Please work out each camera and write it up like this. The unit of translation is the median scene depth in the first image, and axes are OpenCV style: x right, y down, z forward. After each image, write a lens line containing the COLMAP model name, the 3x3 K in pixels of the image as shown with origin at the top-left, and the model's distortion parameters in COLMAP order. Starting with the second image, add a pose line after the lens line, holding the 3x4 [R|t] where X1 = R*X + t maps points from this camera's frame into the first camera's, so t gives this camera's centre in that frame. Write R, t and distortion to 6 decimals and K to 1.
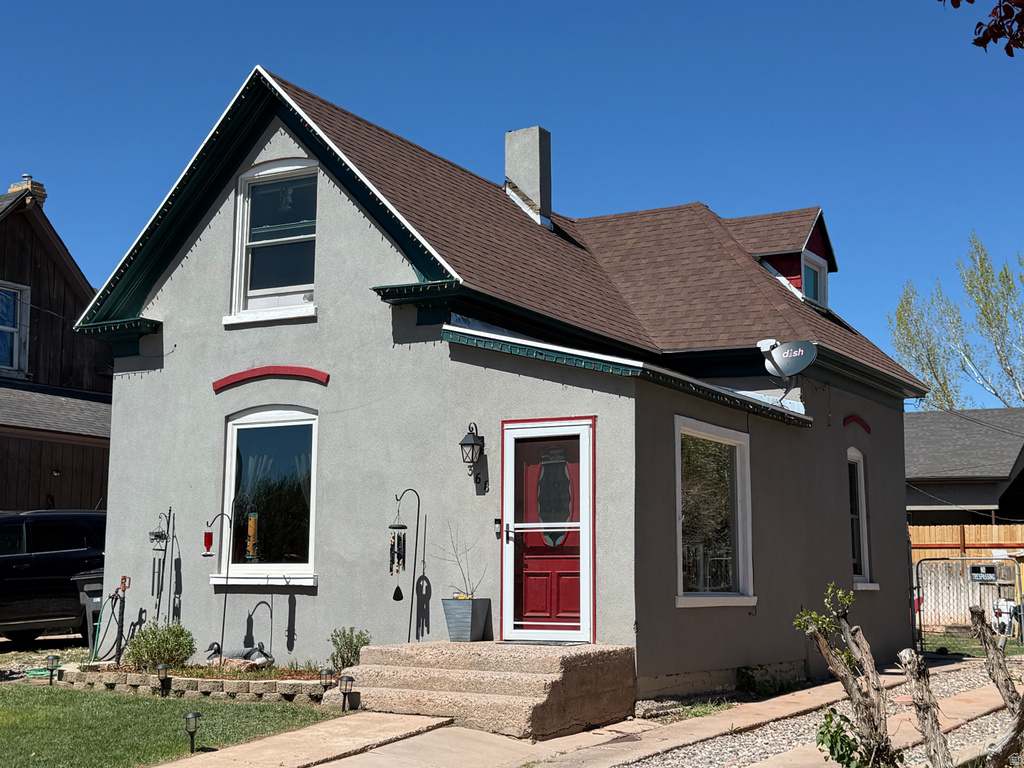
lens RADIAL K [[1417.4, 0, 512.0], [0, 1417.4, 384.0], [0, 0, 1]] dist [0.034956, 0.063840]
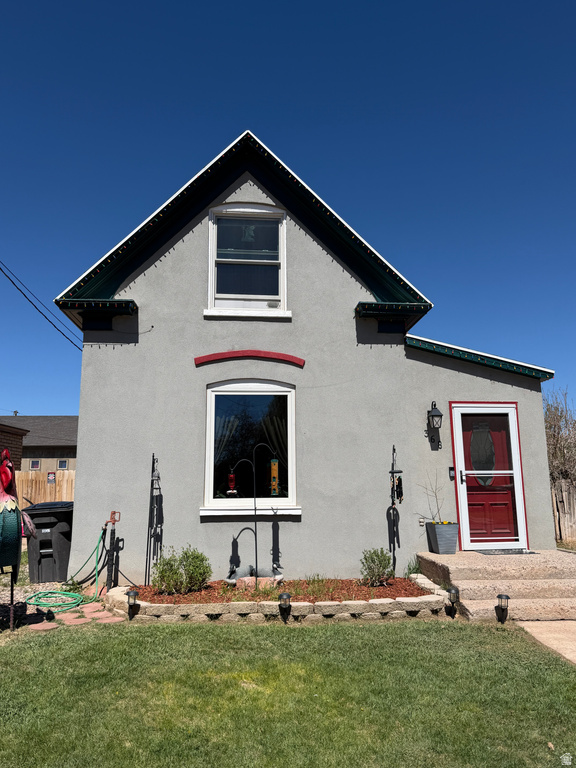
lens RADIAL K [[582.7, 0, 288.0], [0, 582.7, 384.0], [0, 0, 1]] dist [0.119082, -0.225474]
pose [[0.825477, 0.087121, 0.557671, -0.459217], [-0.065255, 0.996121, -0.059026, 0.051258], [-0.560650, 0.012334, 0.827961, 0.534957]]
